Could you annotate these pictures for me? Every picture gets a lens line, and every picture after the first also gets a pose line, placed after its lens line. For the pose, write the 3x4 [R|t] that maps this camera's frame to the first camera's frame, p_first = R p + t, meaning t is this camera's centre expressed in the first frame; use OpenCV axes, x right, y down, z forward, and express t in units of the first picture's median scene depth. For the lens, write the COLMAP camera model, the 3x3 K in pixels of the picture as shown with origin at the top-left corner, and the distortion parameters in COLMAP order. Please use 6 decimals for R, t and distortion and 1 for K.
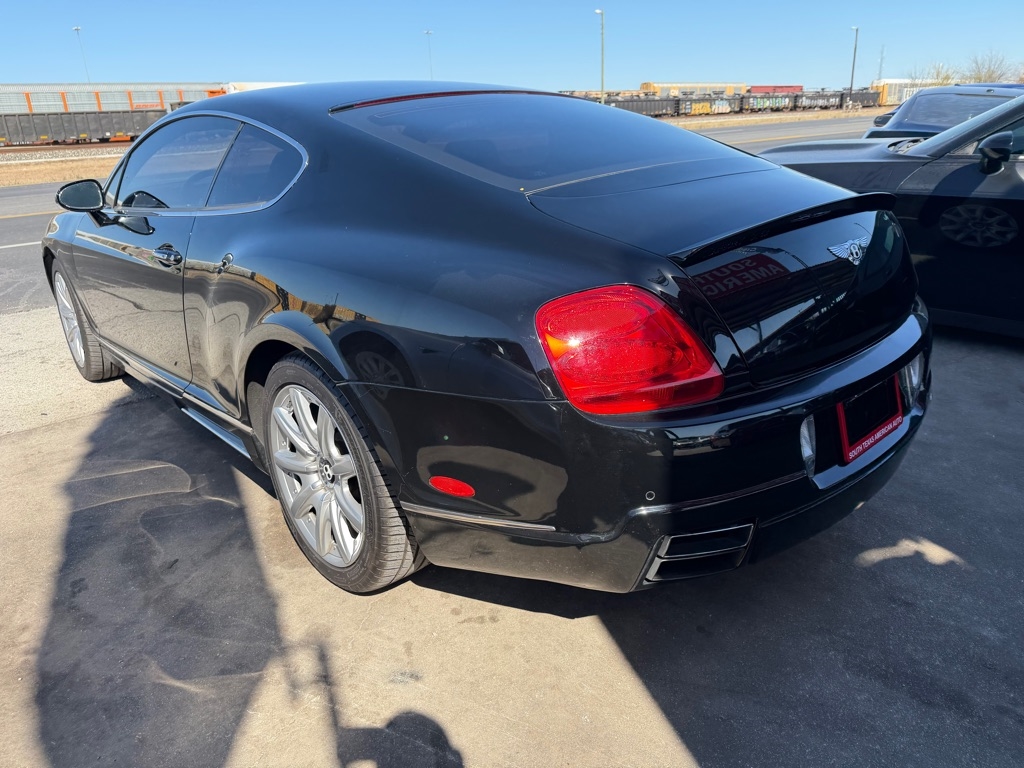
lens RADIAL K [[731.8, 0, 520.9], [0, 731.8, 375.0], [0, 0, 1]] dist [0.022449, -0.032654]
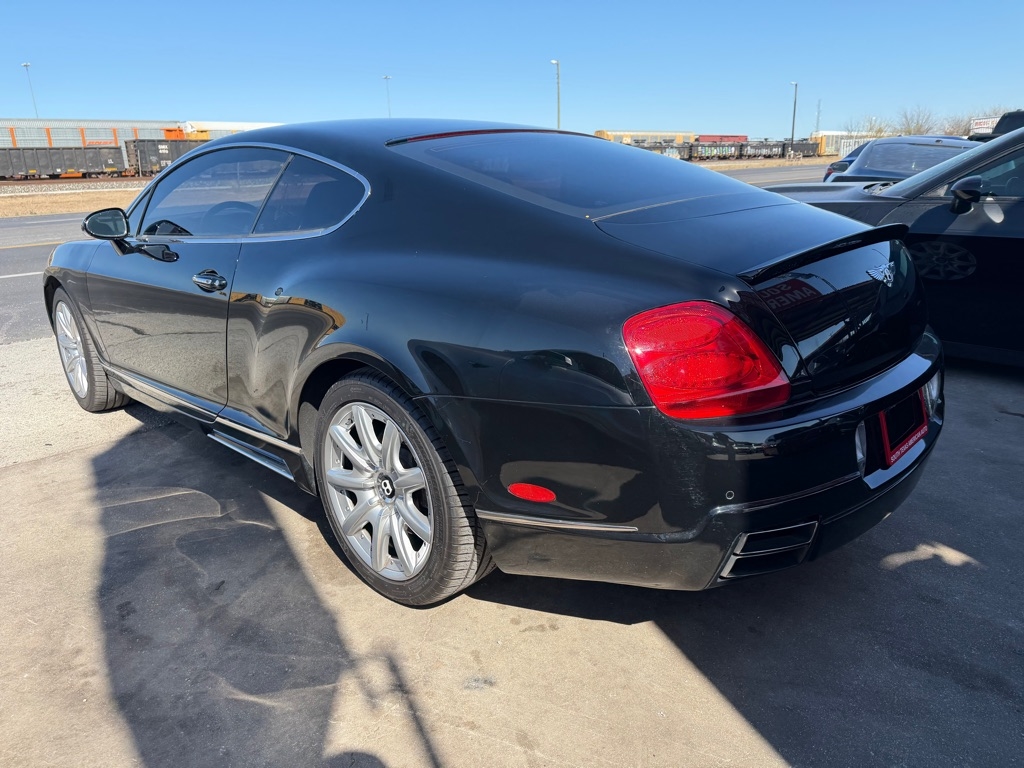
lens RADIAL K [[730.0, 0, 522.5], [0, 730.0, 369.6], [0, 0, 1]] dist [0.031762, -0.045249]
pose [[0.997283, -0.004047, 0.073560, -0.154947], [0.008584, 0.998072, -0.061464, 0.033439], [-0.073169, 0.061928, 0.995395, -0.048680]]
